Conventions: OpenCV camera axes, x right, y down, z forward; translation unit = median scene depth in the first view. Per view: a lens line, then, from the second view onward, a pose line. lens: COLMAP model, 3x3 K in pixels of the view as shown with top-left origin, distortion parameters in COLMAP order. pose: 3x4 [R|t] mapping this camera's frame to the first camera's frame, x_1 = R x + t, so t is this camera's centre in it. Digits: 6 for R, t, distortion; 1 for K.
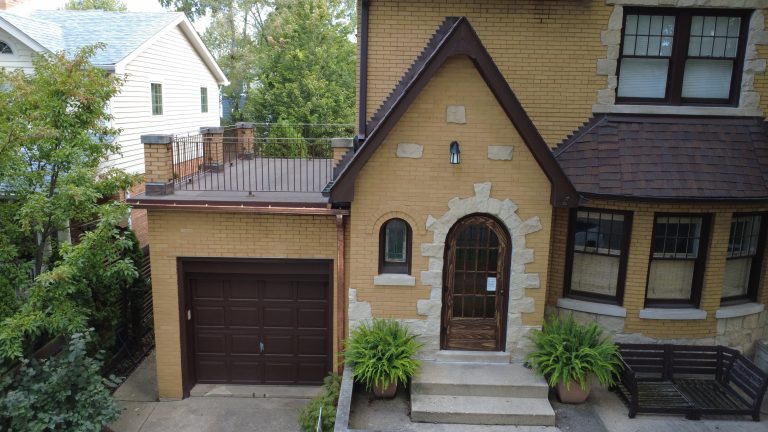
lens RADIAL K [[583.1, 0, 387.2], [0, 583.1, 213.2], [0, 0, 1]] dist [0.002943, -0.005521]
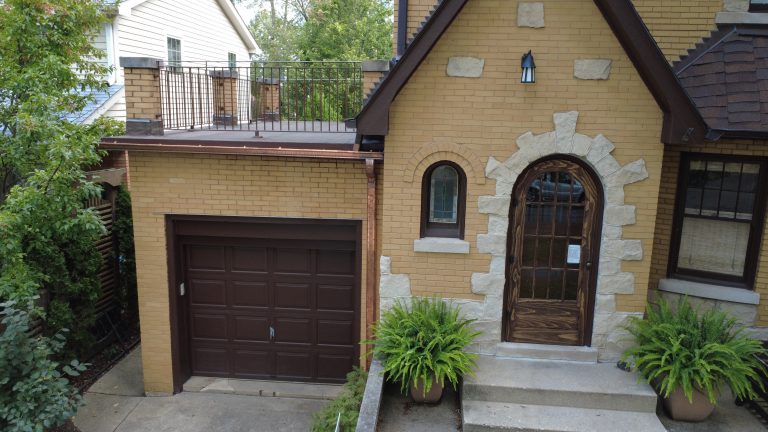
lens RADIAL K [[583.1, 0, 387.2], [0, 583.1, 213.2], [0, 0, 1]] dist [0.002943, -0.005521]
pose [[0.997162, 0.014226, -0.073936, -0.002160], [-0.014302, 0.999898, -0.000487, 0.073135], [0.073921, 0.001543, 0.997263, 0.246679]]
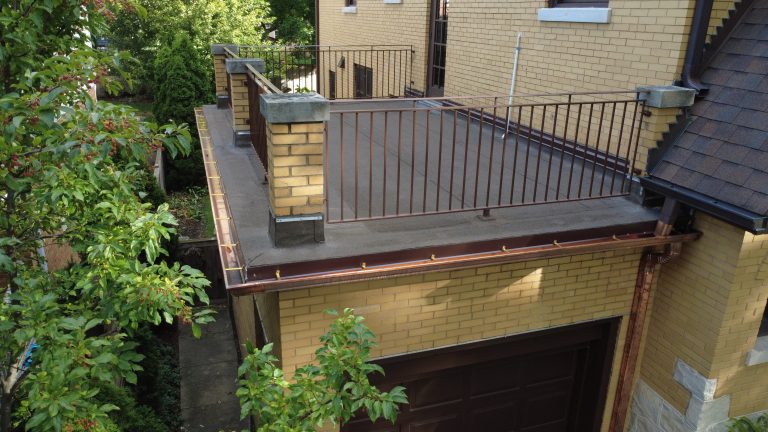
lens RADIAL K [[583.1, 0, 387.2], [0, 583.1, 213.2], [0, 0, 1]] dist [0.002943, -0.005521]
pose [[0.946330, -0.105054, 0.305651, -0.478486], [0.057402, 0.985295, 0.160928, -0.120271], [-0.318062, -0.134746, 0.938445, 0.607590]]
